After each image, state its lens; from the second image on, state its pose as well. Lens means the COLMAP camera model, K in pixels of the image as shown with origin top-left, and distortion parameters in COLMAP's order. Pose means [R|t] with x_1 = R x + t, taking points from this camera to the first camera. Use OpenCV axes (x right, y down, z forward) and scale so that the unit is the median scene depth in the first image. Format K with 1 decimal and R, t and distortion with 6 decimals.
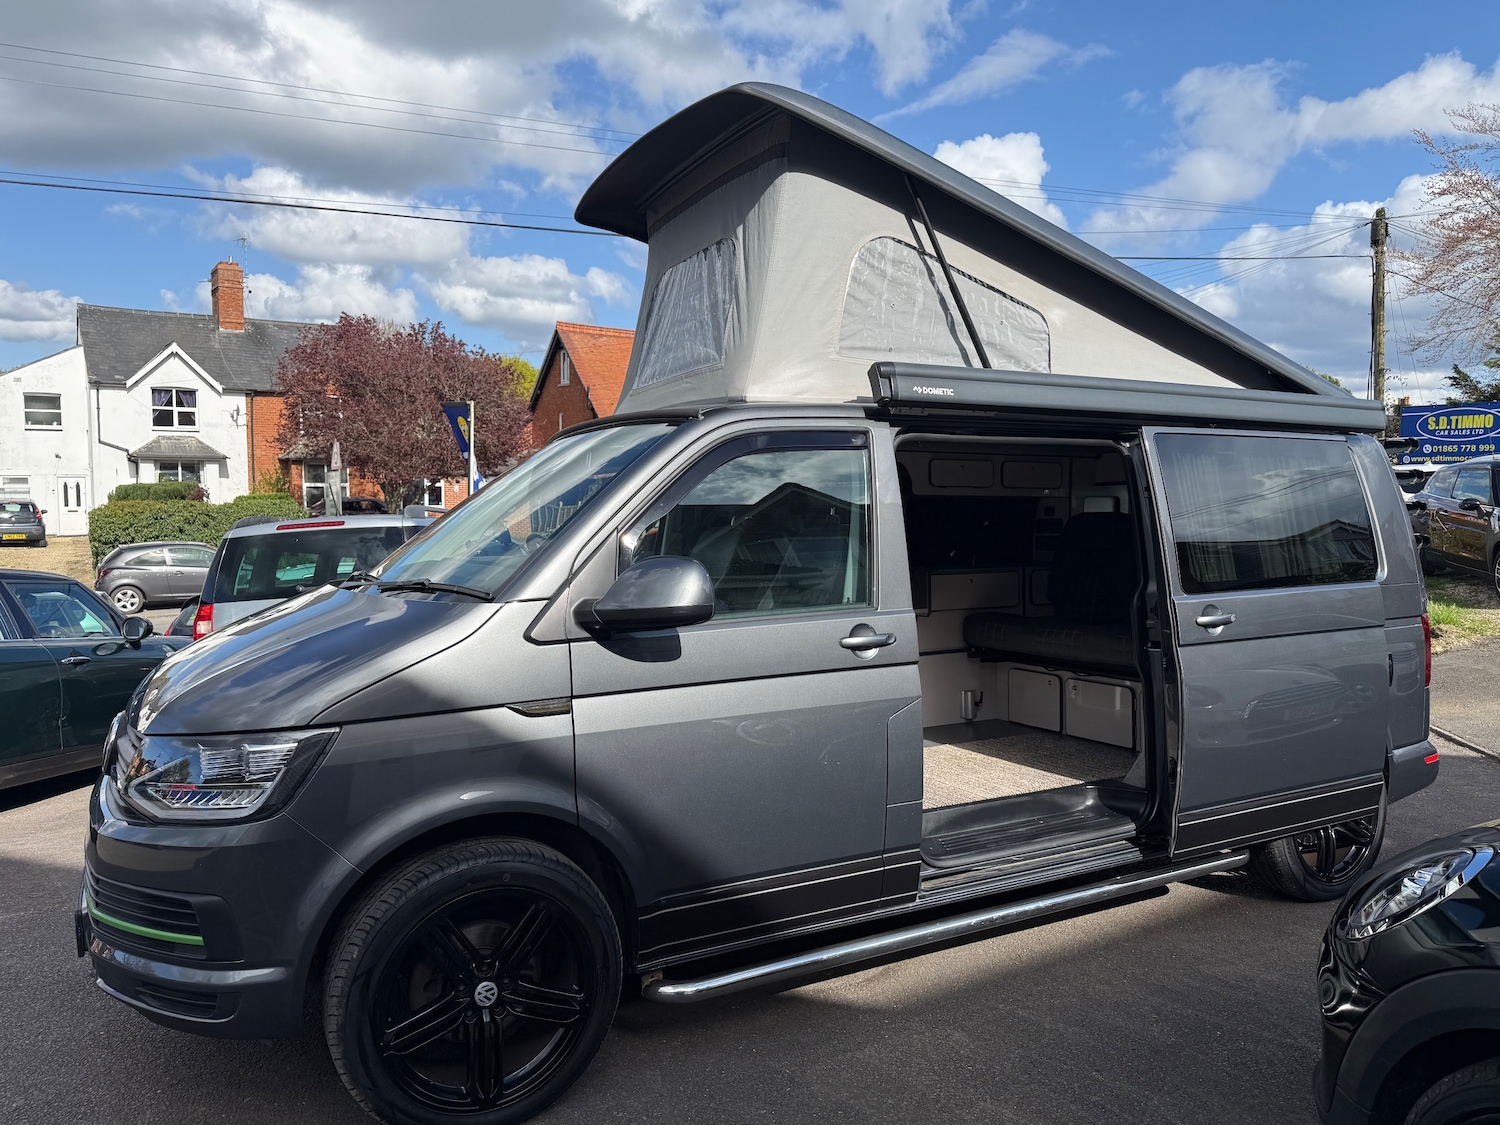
lens RADIAL K [[1063.5, 0, 747.9], [0, 1063.5, 550.8], [0, 0, 1]] dist [0.006079, -0.009271]
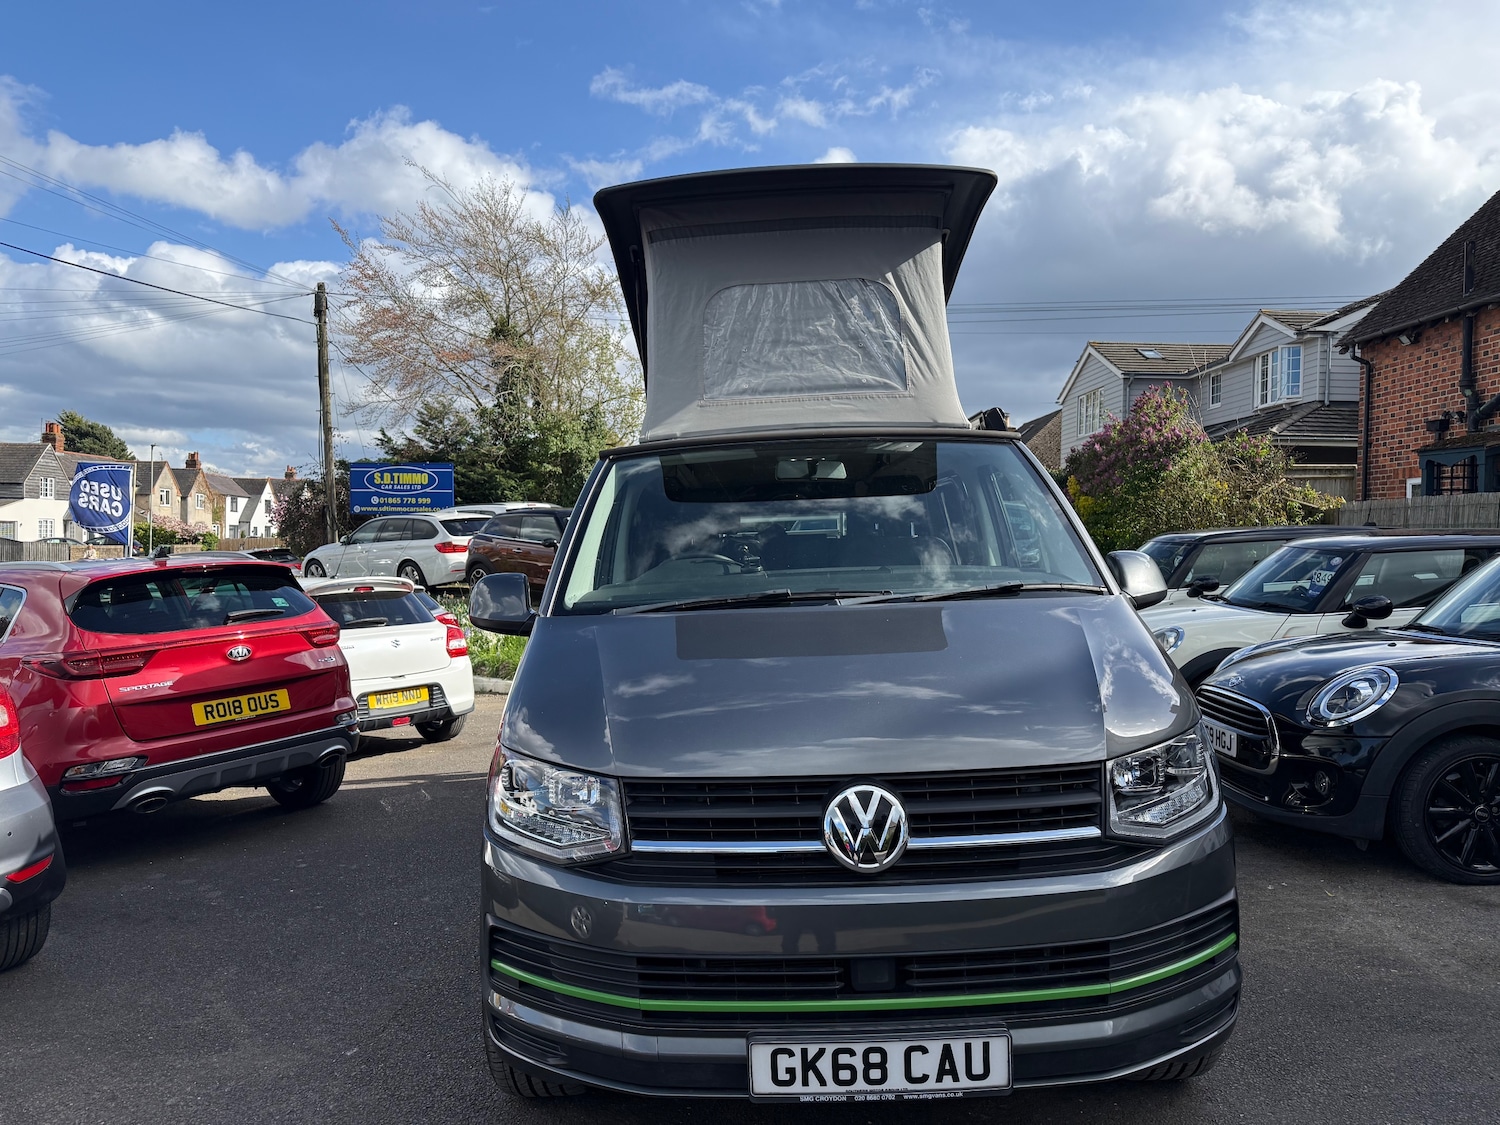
lens RADIAL K [[1077.1, 0, 739.3], [0, 1077.1, 556.1], [0, 0, 1]] dist [0.024175, -0.021377]
pose [[0.476739, -0.018363, 0.878853, -0.196314], [0.058870, 0.998204, -0.011078, -0.000186], [-0.877071, 0.057019, 0.476964, 0.109980]]
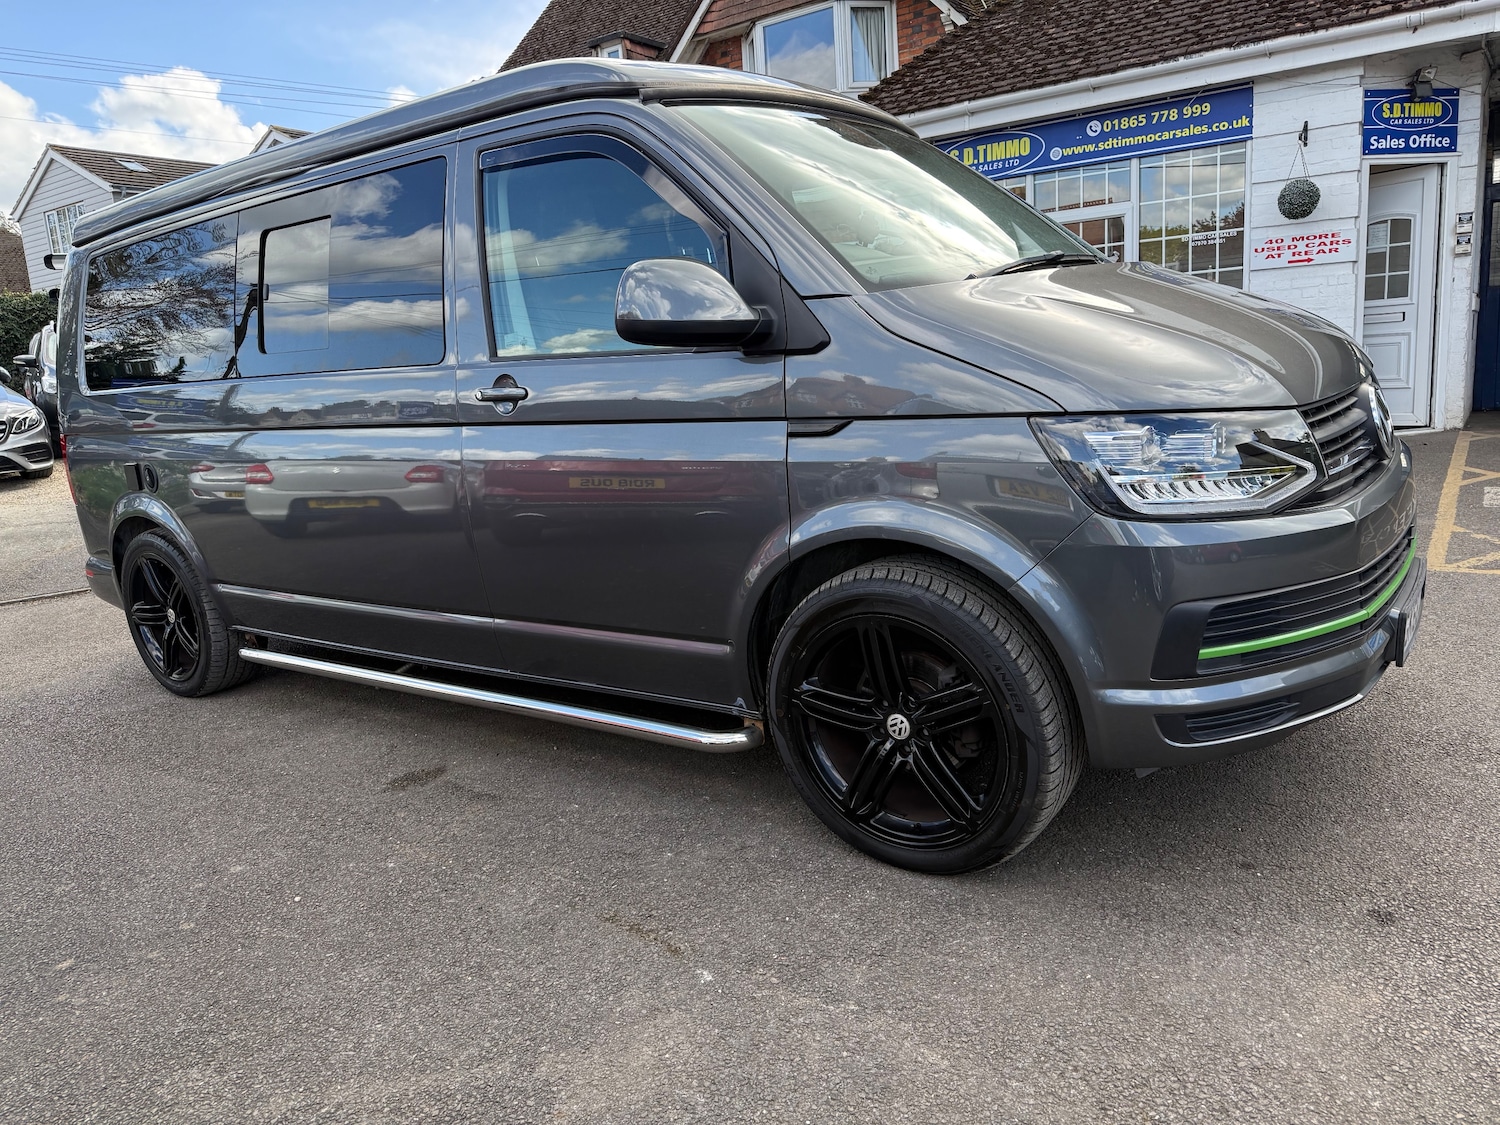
lens RADIAL K [[1066.0, 0, 759.6], [0, 1066.0, 560.5], [0, 0, 1]] dist [0.012762, -0.006072]
pose [[-0.448146, -0.146637, 0.881852, -0.172689], [0.129379, 0.965431, 0.226283, 0.005488], [-0.884549, 0.215501, -0.413682, 0.274629]]
